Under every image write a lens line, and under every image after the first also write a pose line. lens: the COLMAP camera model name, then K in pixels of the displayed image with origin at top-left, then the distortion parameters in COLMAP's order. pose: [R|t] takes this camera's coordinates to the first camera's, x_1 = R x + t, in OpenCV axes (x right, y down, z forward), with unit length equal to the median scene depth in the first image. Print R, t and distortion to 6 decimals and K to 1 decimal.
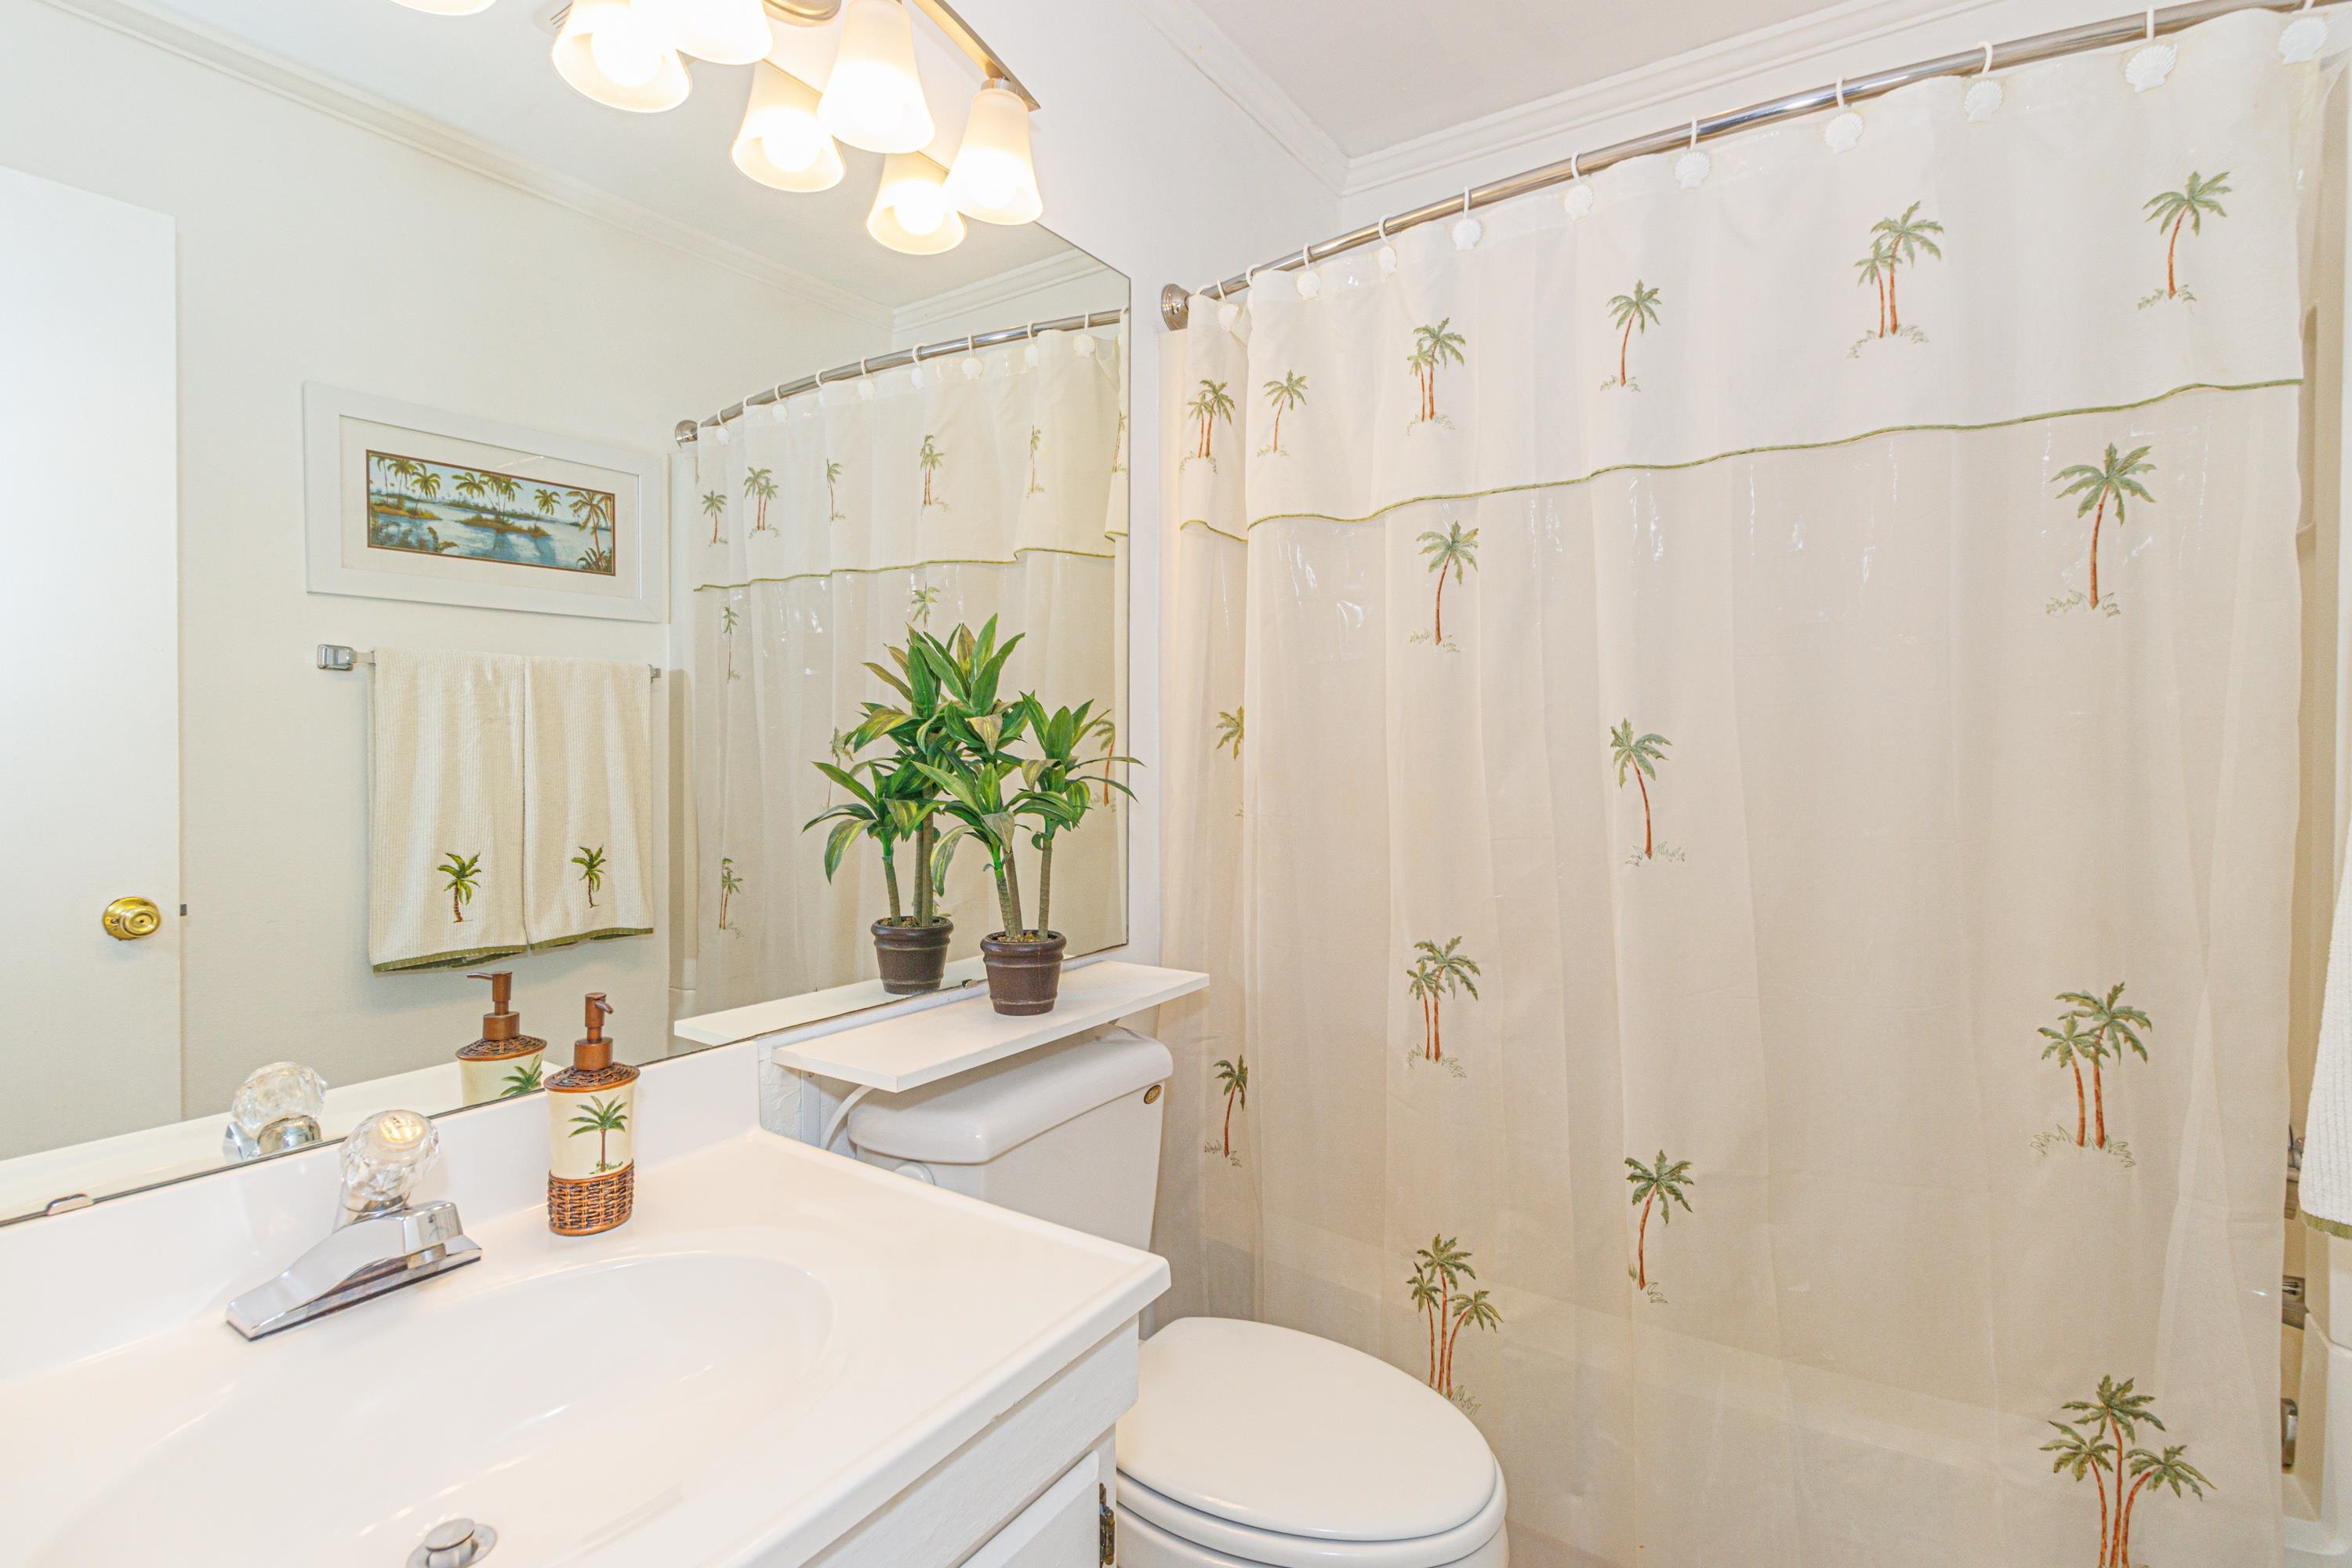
lens RADIAL K [[1088.3, 0, 1161.6], [0, 1088.3, 772.8], [0, 0, 1]] dist [0.003408, 0.001276]
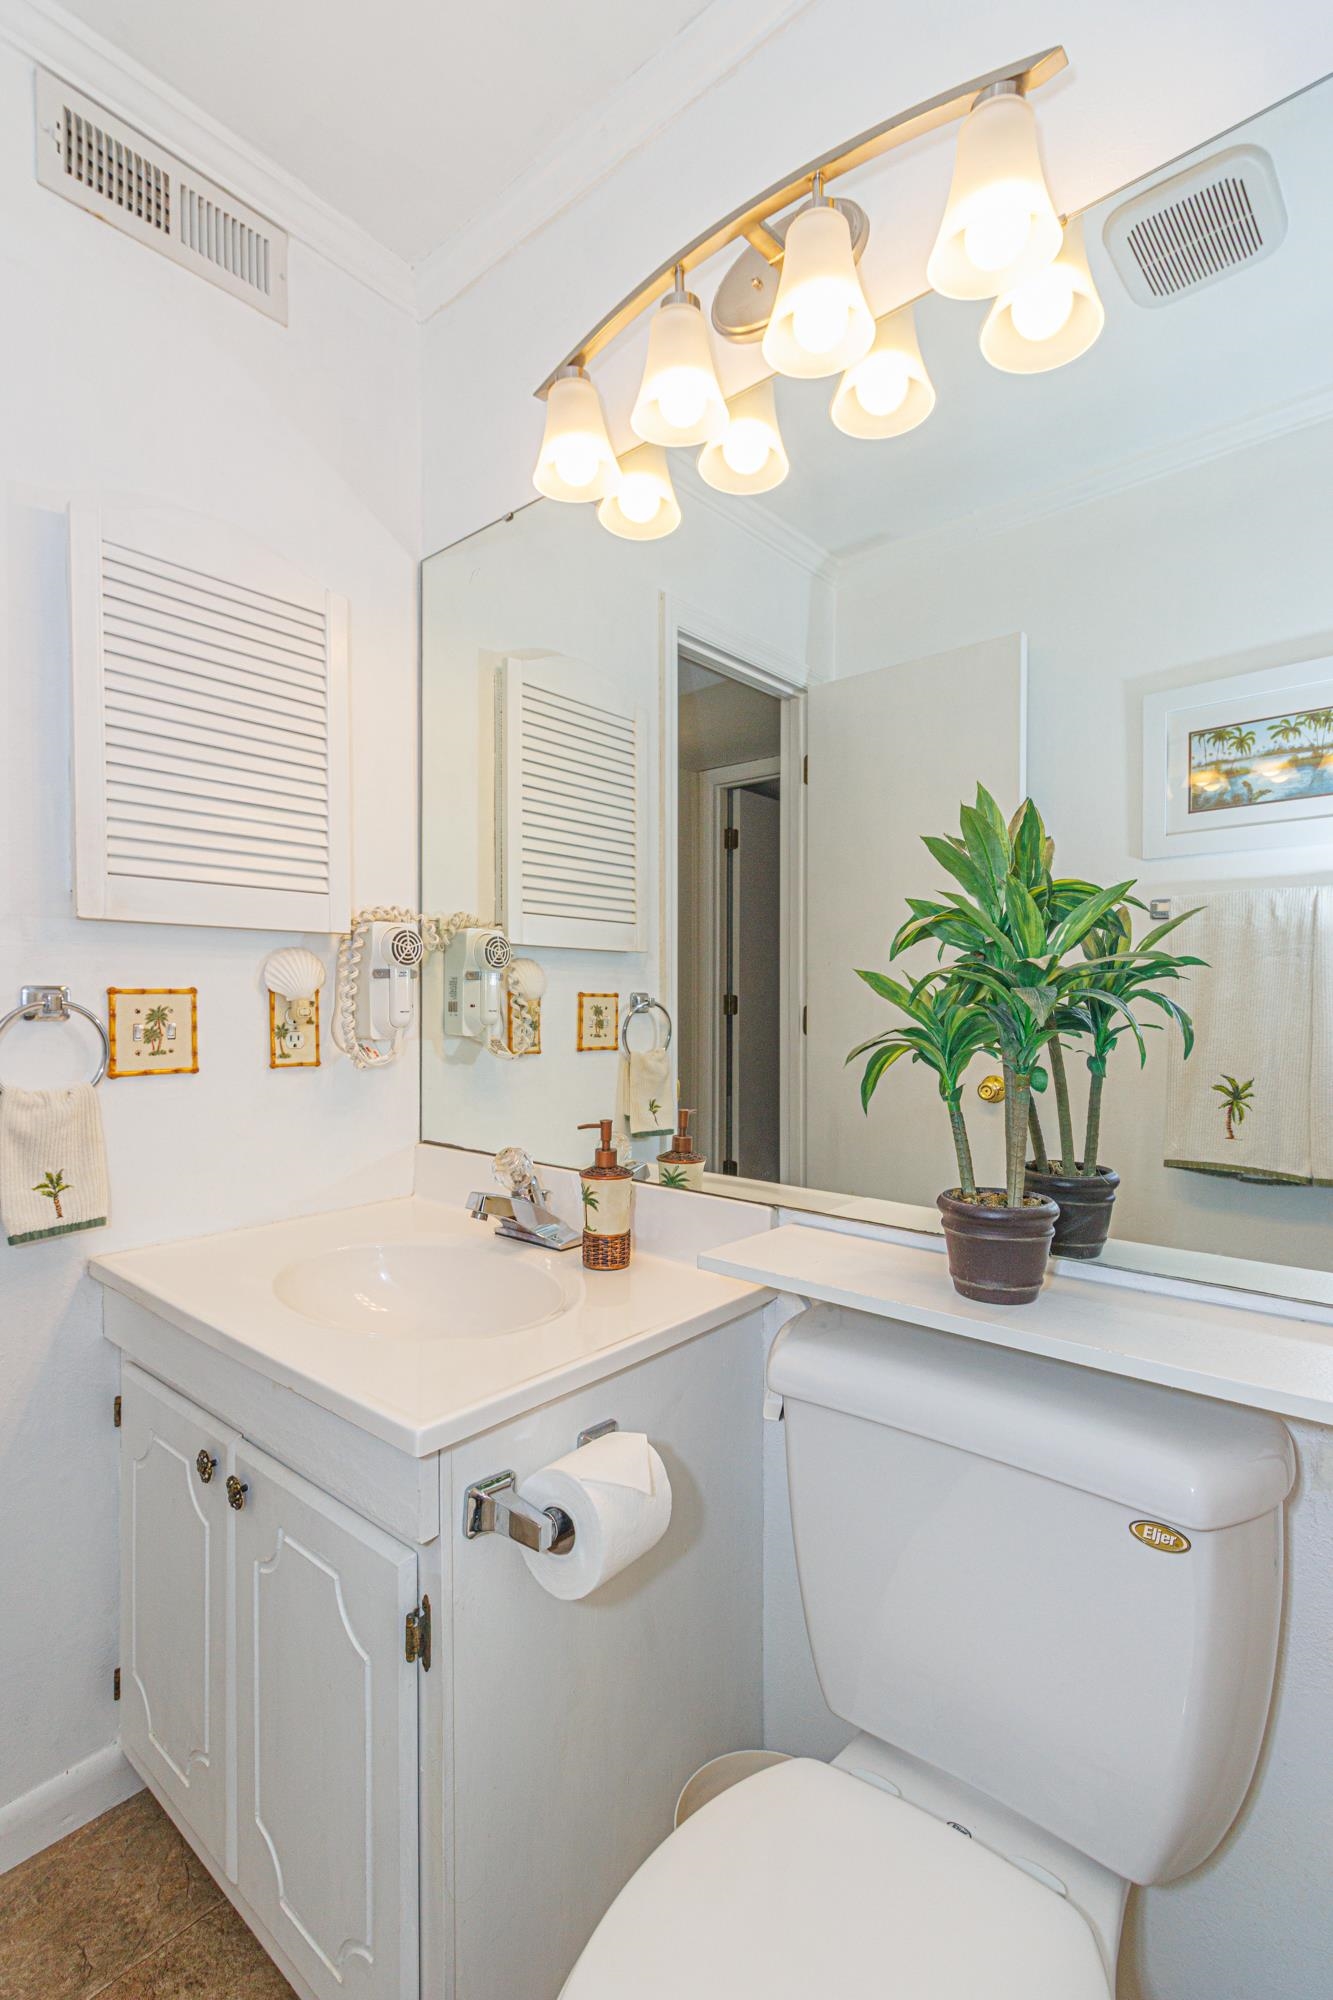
lens RADIAL K [[925.4, 0, 666.5], [0, 925.4, 1000.0], [0, 0, 1]] dist [0.003408, 0.001276]
pose [[-0.003890, -0.011154, -0.999930, 0.274137], [-0.000259, 0.999938, -0.011153, 0.007826], [0.999992, 0.000215, -0.003893, 0.416777]]
